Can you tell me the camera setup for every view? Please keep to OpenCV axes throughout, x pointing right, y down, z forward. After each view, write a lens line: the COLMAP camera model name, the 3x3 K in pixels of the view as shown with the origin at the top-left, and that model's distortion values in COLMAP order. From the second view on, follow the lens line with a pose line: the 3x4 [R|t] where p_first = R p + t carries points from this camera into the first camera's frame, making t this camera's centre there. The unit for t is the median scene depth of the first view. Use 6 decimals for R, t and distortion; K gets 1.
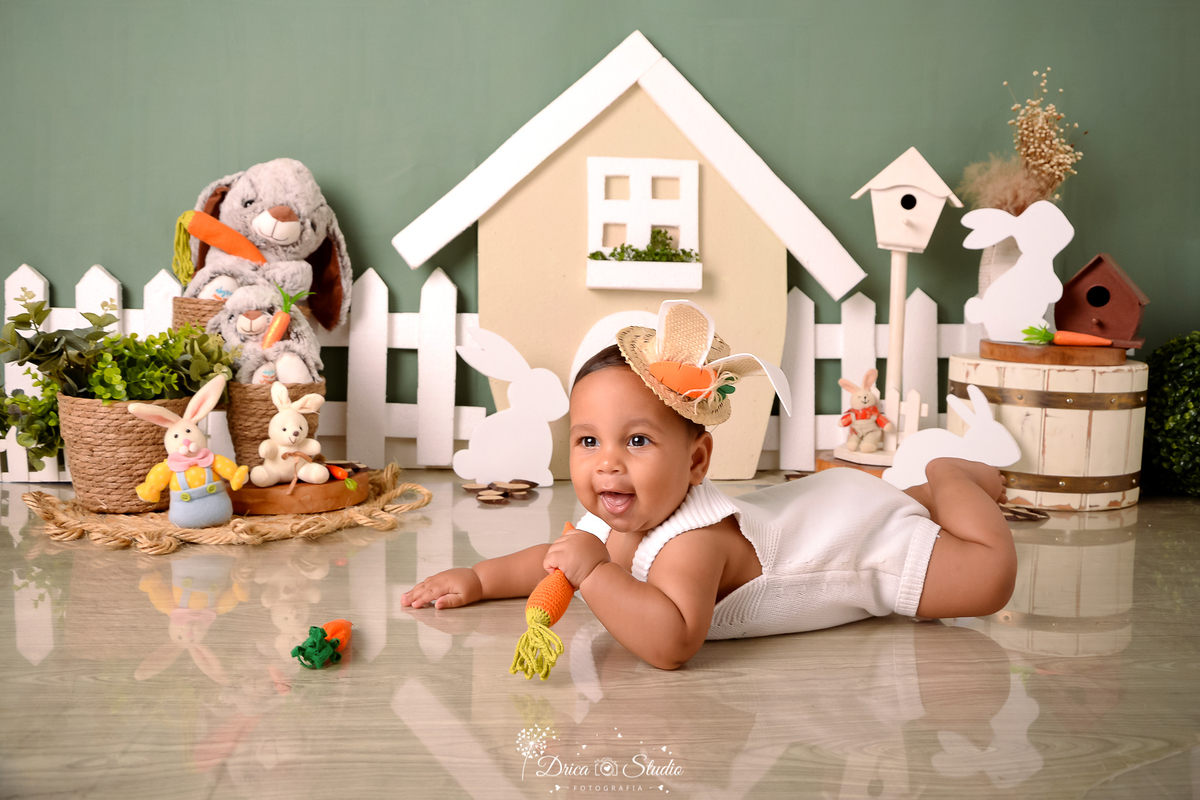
lens RADIAL K [[1165.3, 0, 601.4], [0, 1165.3, 396.2], [0, 0, 1]] dist [-0.001370, 0.000000]
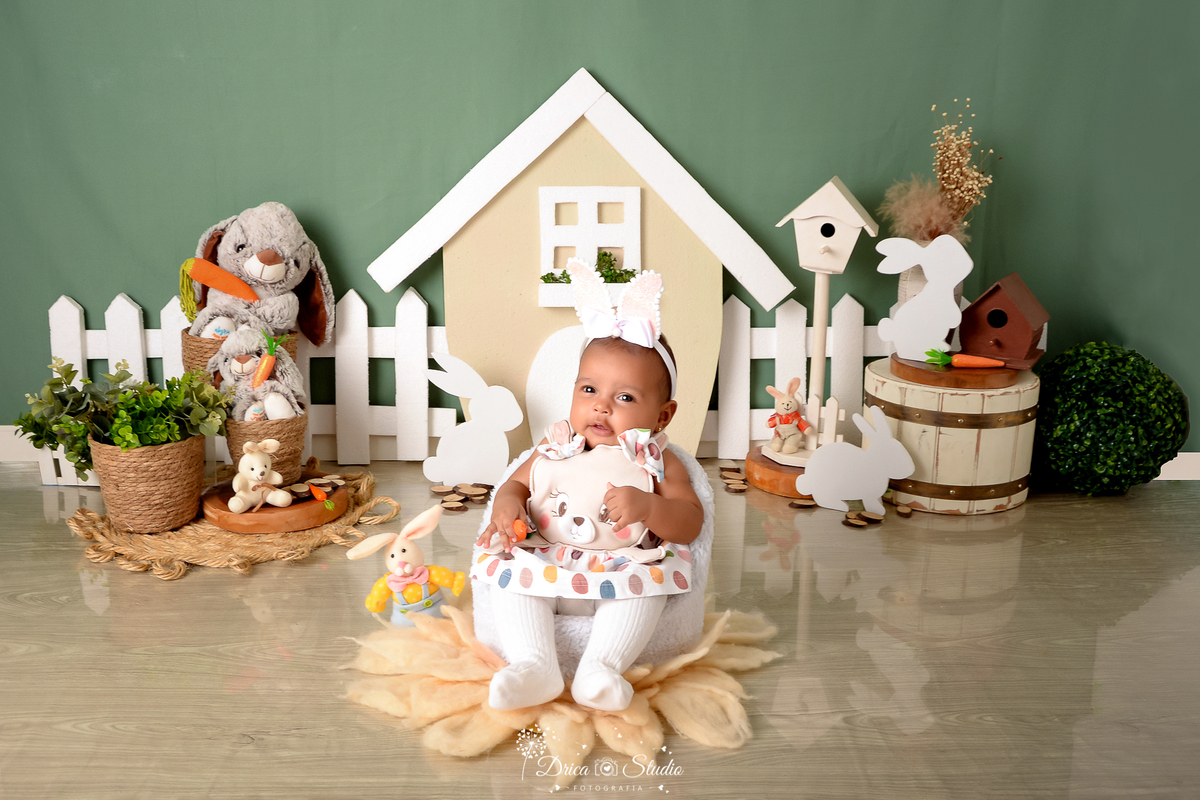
lens RADIAL K [[1140.7, 0, 553.5], [0, 1140.7, 405.4], [0, 0, 1]] dist [-0.062854, 0.000000]
pose [[0.996468, -0.005507, -0.083790, 0.097547], [0.017088, 0.990266, 0.138135, -0.159236], [0.082213, -0.139079, 0.986863, -0.099577]]
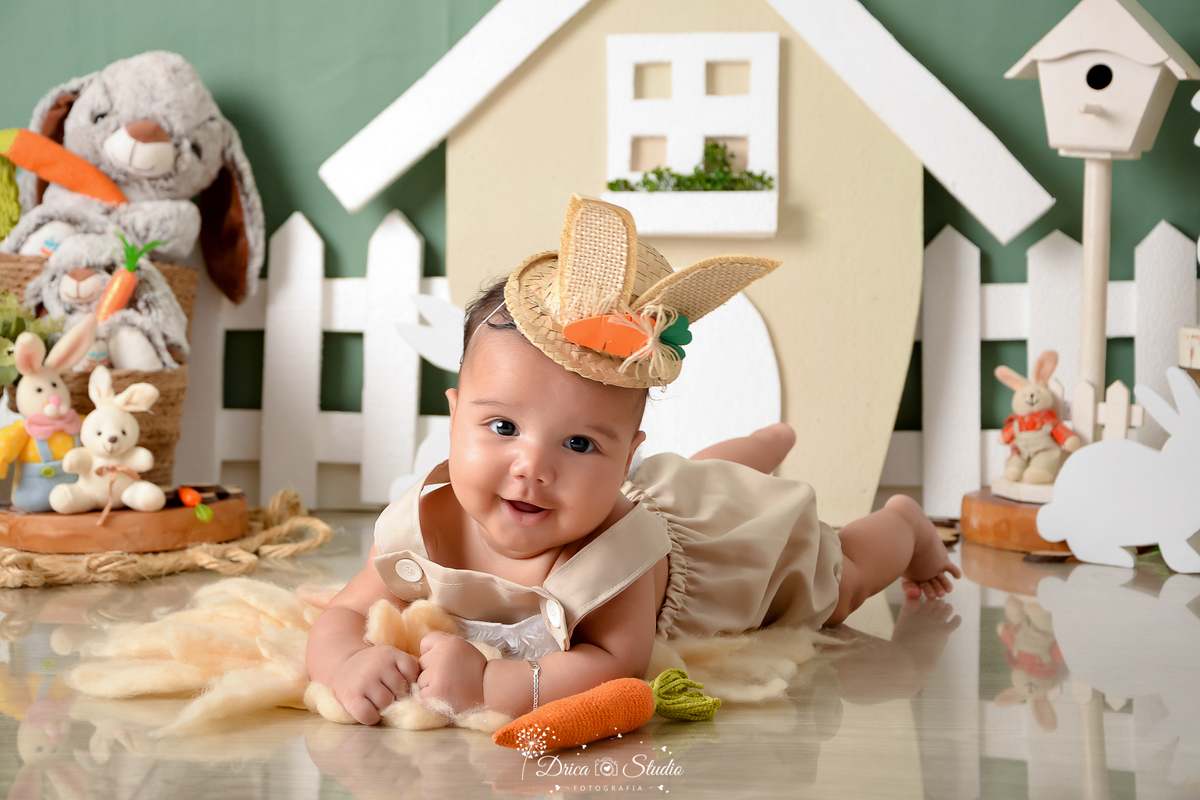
lens RADIAL K [[2104.7, 0, 587.4], [0, 2104.7, 386.9], [0, 0, 1]] dist [0.391720, 0.000000]
pose [[0.976750, -0.008905, -0.214197, 0.248993], [-0.001001, 0.998936, -0.046098, 0.051842], [0.214380, 0.045241, 0.975702, -0.176882]]
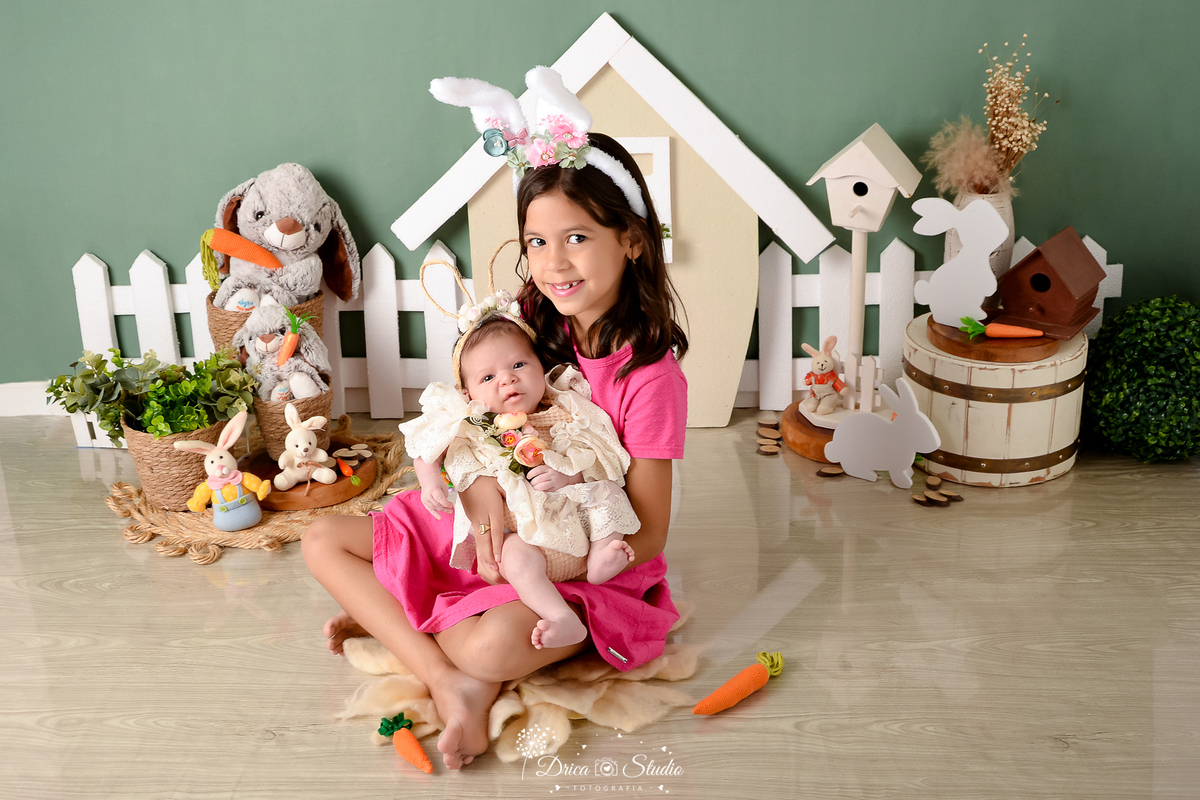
lens RADIAL K [[1455.7, 0, 559.4], [0, 1455.7, 387.1], [0, 0, 1]] dist [0.051473, 0.000000]
pose [[0.983224, 0.000841, -0.182403, 0.242678], [0.049729, 0.960872, 0.272491, -0.374450], [0.175495, -0.276991, 0.944710, -0.338378]]
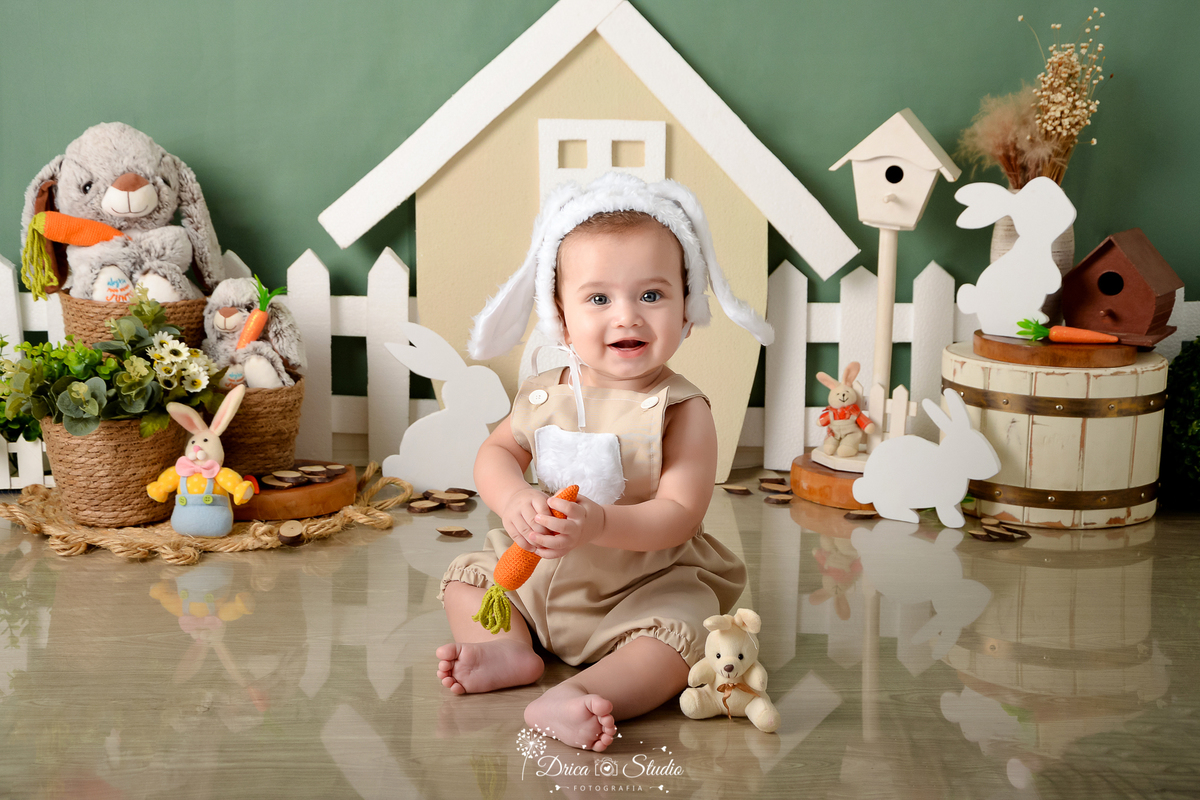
lens RADIAL K [[1783.1, 0, 591.0], [0, 1783.1, 398.7], [0, 0, 1]] dist [0.294575, 0.000000]
pose [[0.998708, 0.003785, -0.050668, 0.105972], [-0.000247, 0.997572, 0.069649, -0.095384], [0.050809, -0.069547, 0.996284, -0.396331]]
